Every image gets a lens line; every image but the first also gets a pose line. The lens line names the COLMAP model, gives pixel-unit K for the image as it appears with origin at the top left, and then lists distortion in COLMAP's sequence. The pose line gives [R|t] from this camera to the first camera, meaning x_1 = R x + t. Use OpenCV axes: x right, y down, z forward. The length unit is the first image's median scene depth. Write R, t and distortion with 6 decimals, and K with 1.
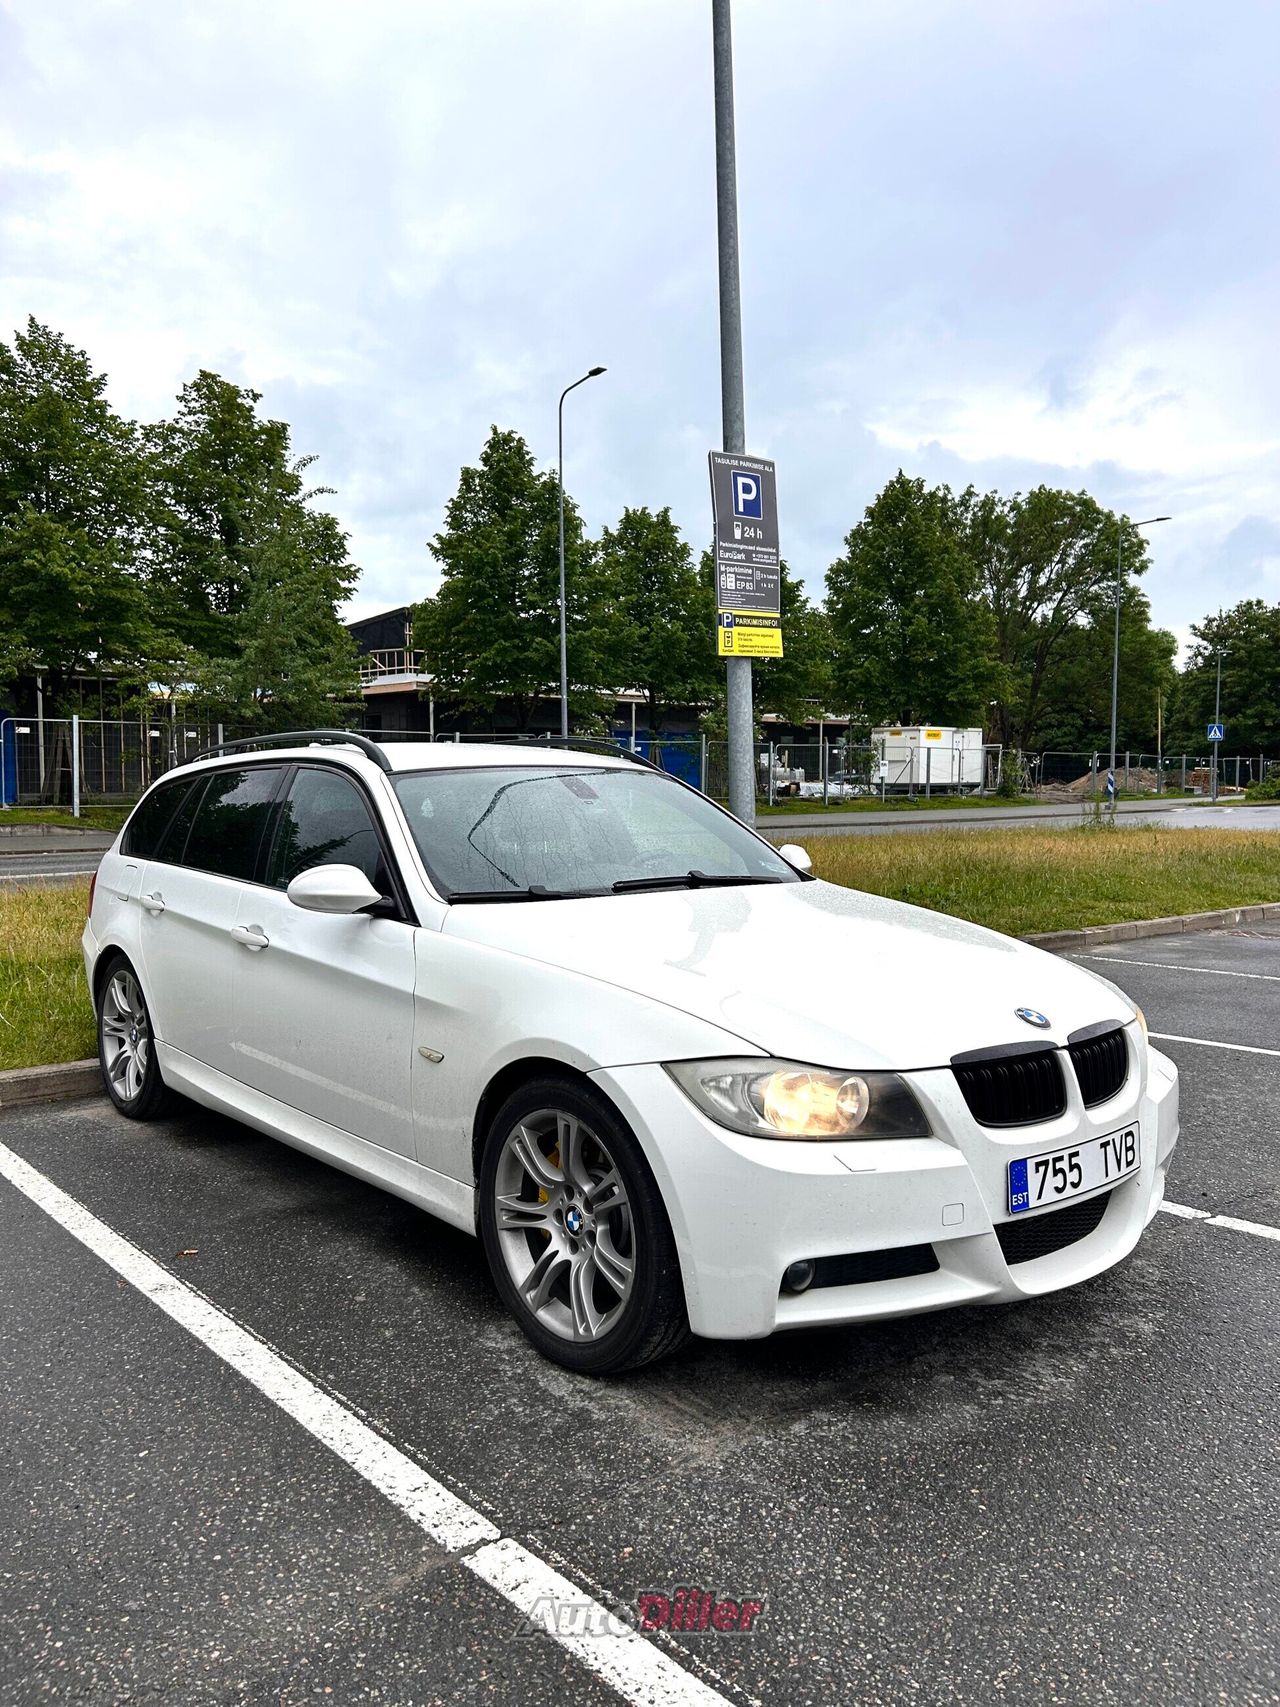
lens RADIAL K [[1317.6, 0, 640.0], [0, 1317.6, 853.5], [0, 0, 1]] dist [0.007758, 0.002611]
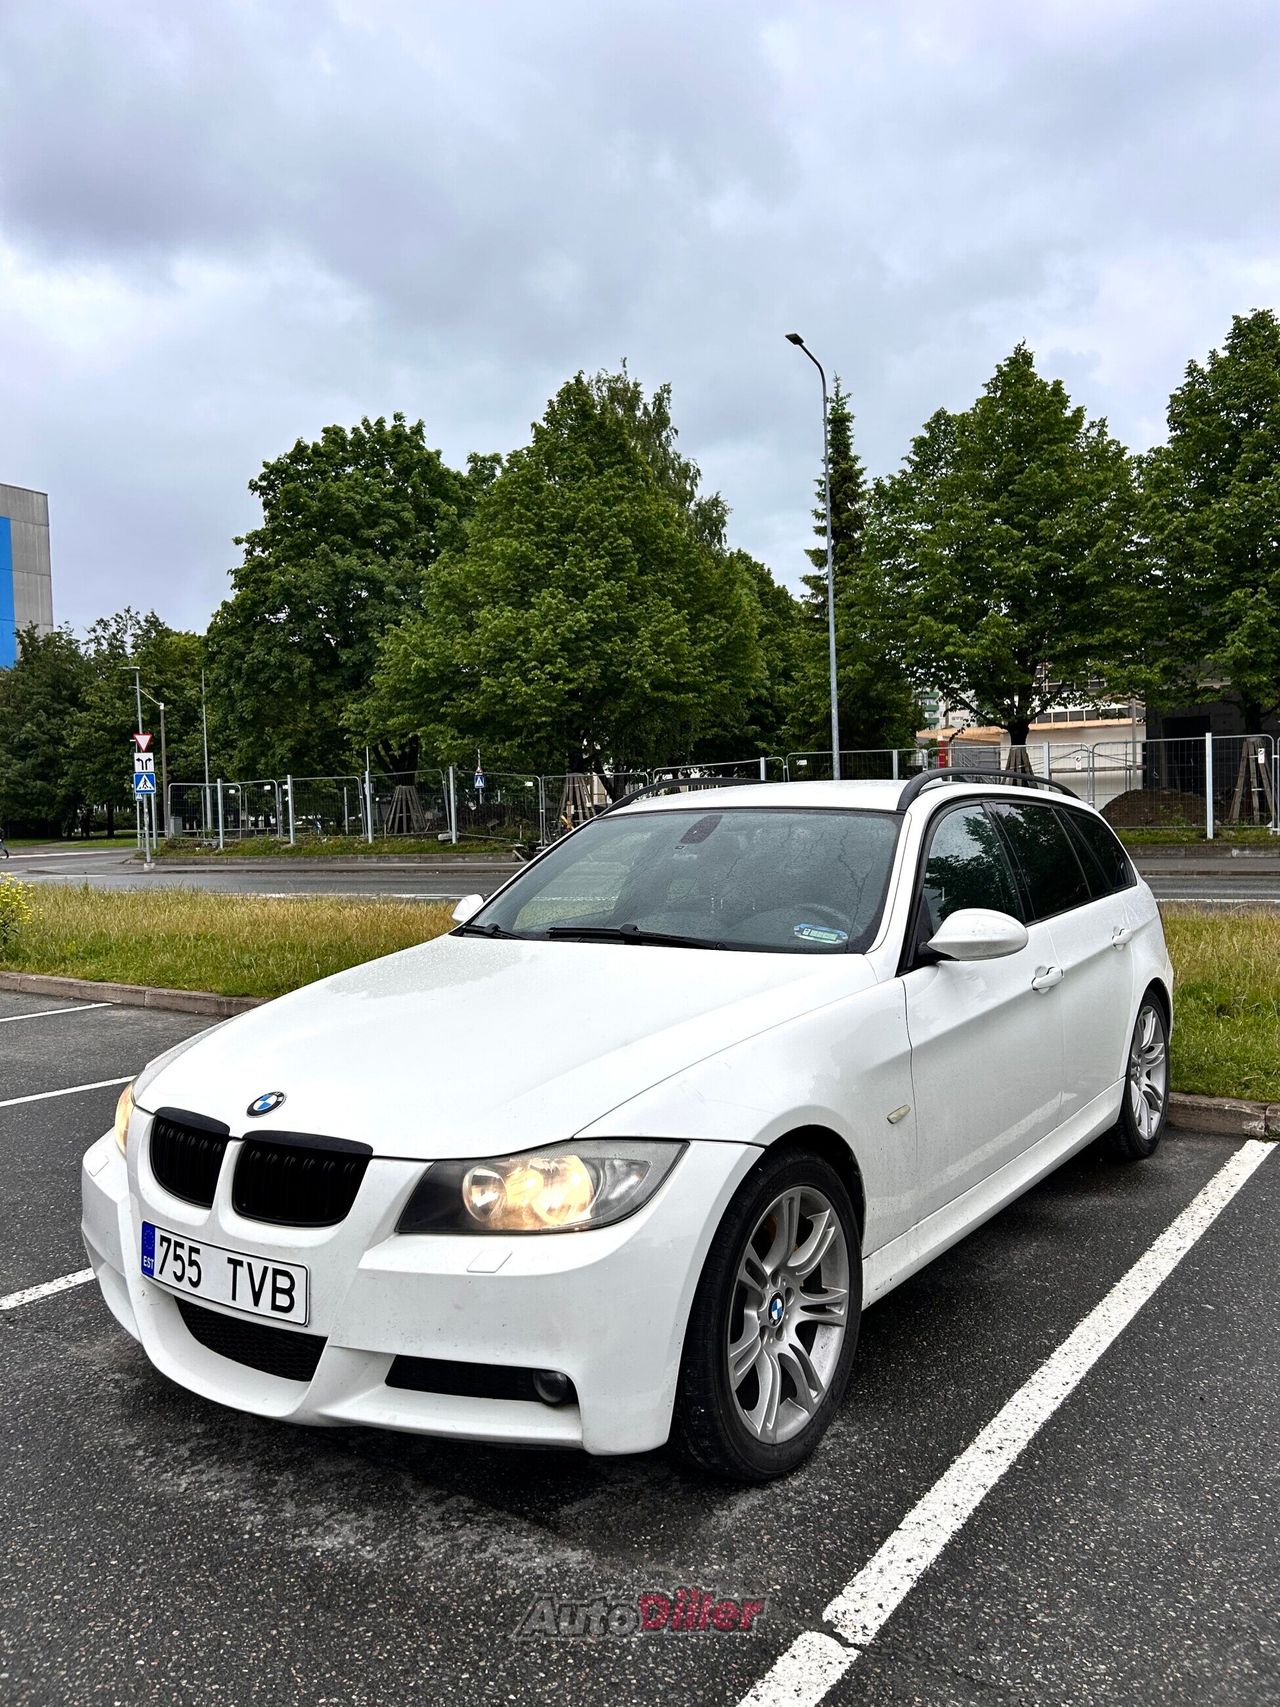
lens RADIAL K [[1329.3, 0, 640.0], [0, 1329.3, 853.5], [0, 0, 1]] dist [0.054852, -0.000626]
pose [[0.259248, 0.050676, -0.964480, 0.956196], [-0.051178, 0.997940, 0.038678, -0.075302], [0.964454, 0.039333, 0.261308, 0.763178]]
